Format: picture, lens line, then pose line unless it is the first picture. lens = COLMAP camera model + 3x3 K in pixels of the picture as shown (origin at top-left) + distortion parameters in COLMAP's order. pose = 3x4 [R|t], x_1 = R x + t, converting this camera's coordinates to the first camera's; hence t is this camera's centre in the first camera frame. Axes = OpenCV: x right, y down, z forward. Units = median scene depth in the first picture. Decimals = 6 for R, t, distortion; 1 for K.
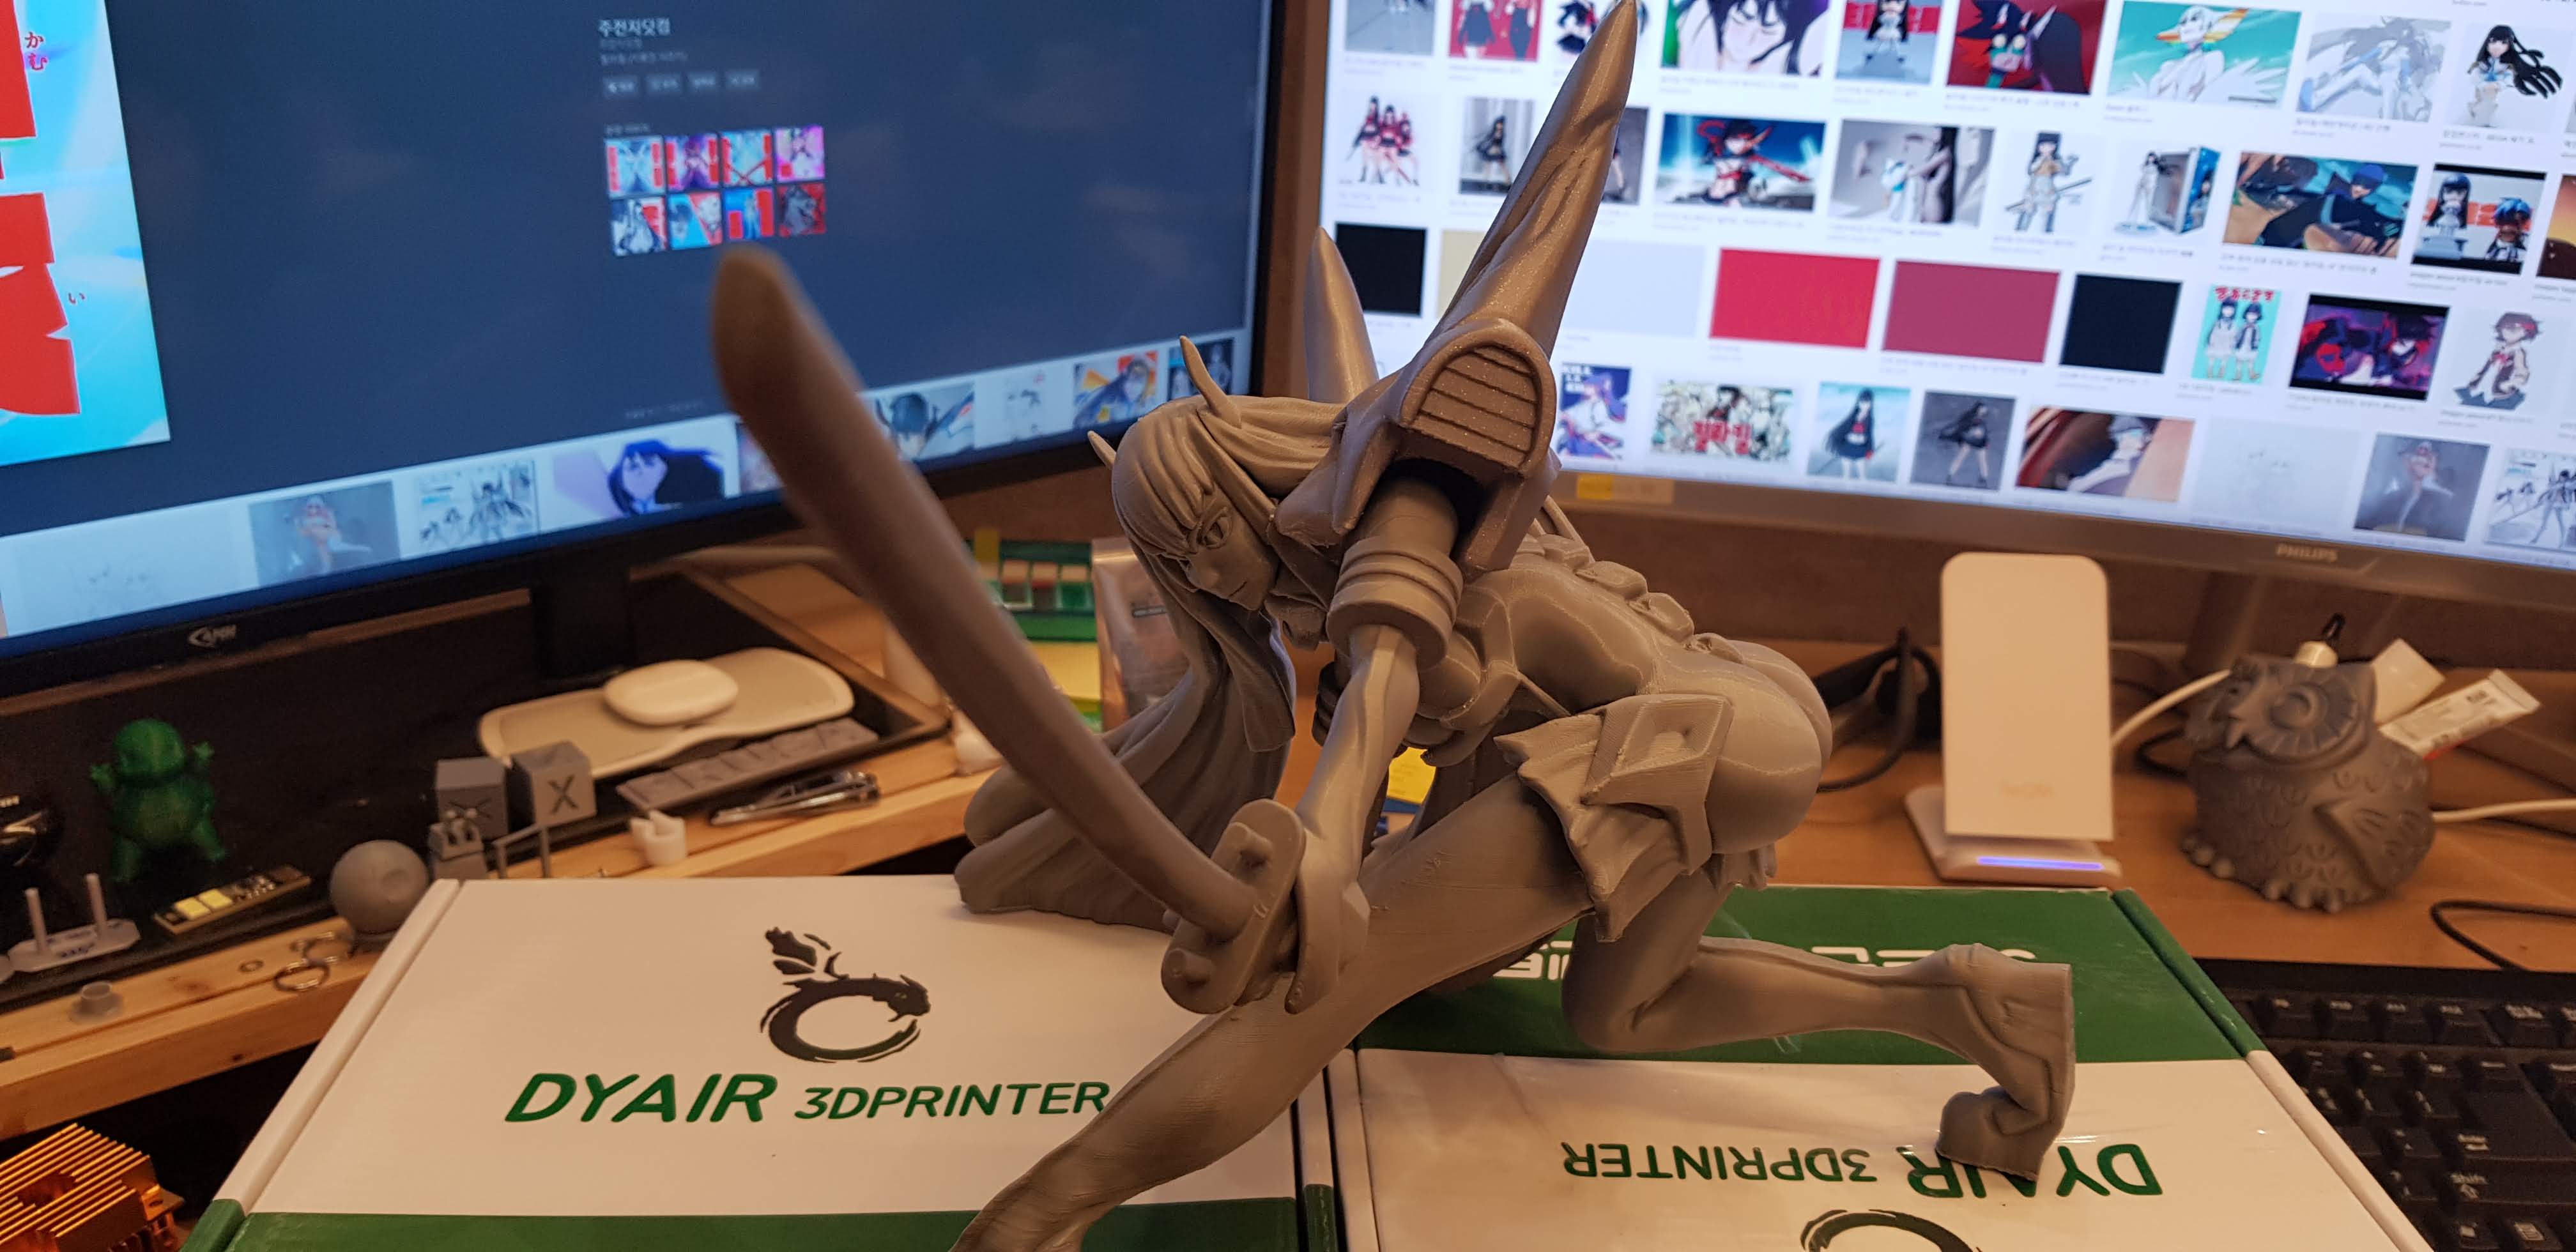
lens RADIAL K [[2097.2, 0, 1311.0], [0, 2097.2, 643.8], [0, 0, 1]] dist [0.099296, -0.211255]
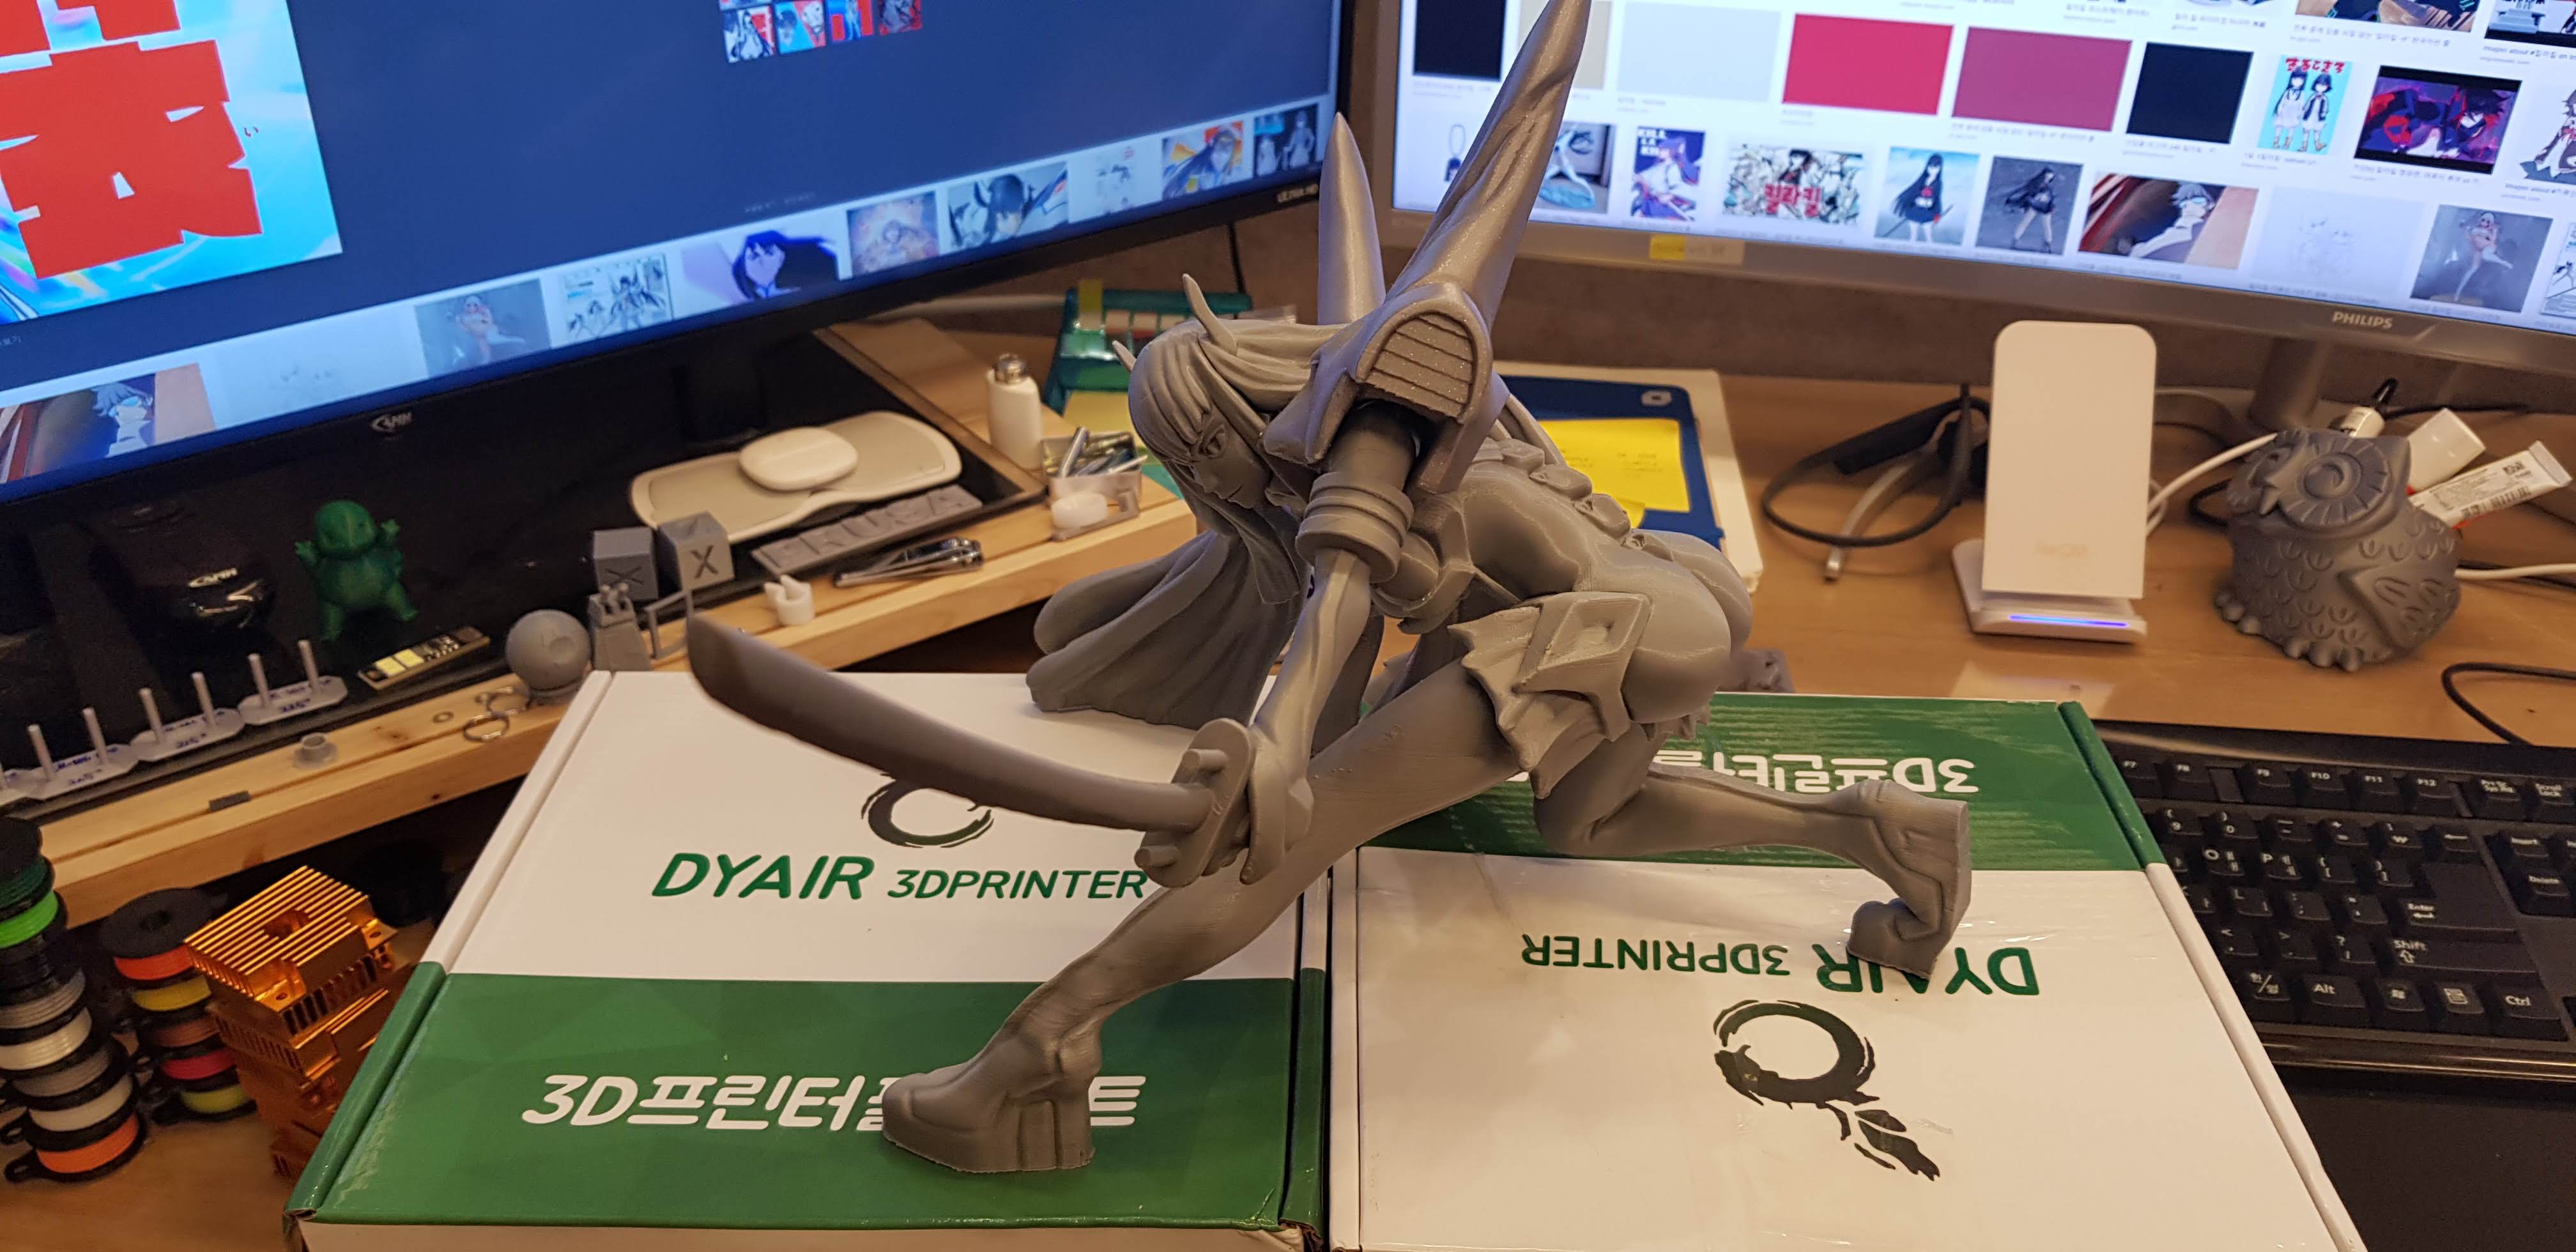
lens RADIAL K [[2099.5, 0, 1310.7], [0, 2099.5, 634.8], [0, 0, 1]] dist [0.088293, -0.165154]
pose [[0.997159, 0.016667, -0.073454, 0.043532], [-0.004143, 0.985872, 0.167449, -0.066129], [0.075207, -0.166669, 0.983140, -0.074298]]
